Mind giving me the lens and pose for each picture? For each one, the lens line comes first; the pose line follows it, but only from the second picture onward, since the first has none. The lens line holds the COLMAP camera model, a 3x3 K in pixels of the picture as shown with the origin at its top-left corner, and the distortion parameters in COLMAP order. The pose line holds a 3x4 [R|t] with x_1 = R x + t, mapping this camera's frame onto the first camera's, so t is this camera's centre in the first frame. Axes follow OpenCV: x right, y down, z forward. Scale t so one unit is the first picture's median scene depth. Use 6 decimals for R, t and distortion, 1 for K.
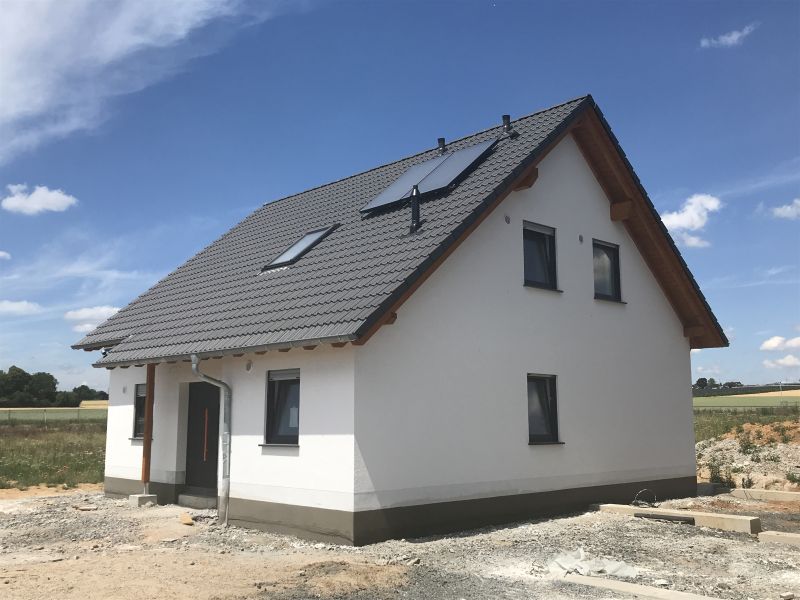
lens RADIAL K [[811.8, 0, 400.0], [0, 811.8, 300.0], [0, 0, 1]] dist [0.178728, -0.416131]
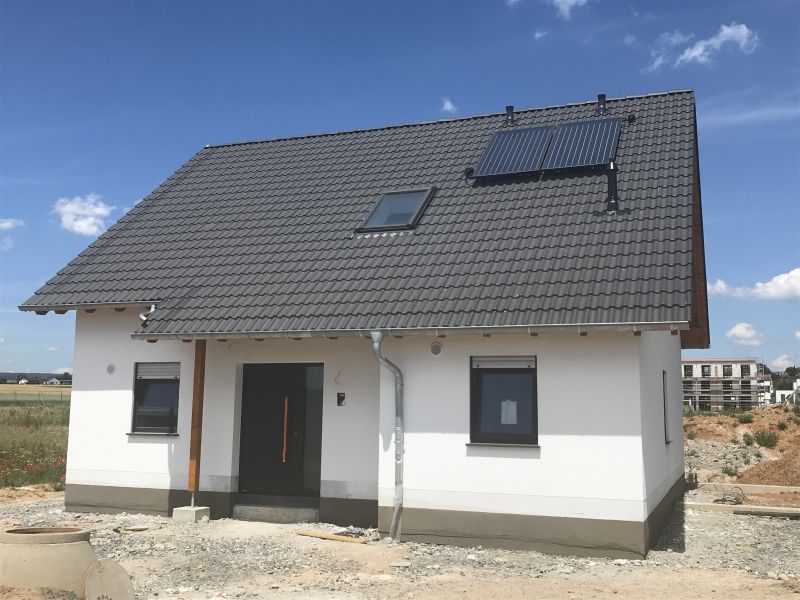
lens RADIAL K [[855.0, 0, 400.0], [0, 855.0, 300.0], [0, 0, 1]] dist [0.144898, -0.384157]
pose [[0.900452, 0.069878, 0.429305, -0.583992], [-0.077262, 0.997011, -0.000231, 0.033651], [-0.428038, -0.032961, 0.903160, 0.229904]]
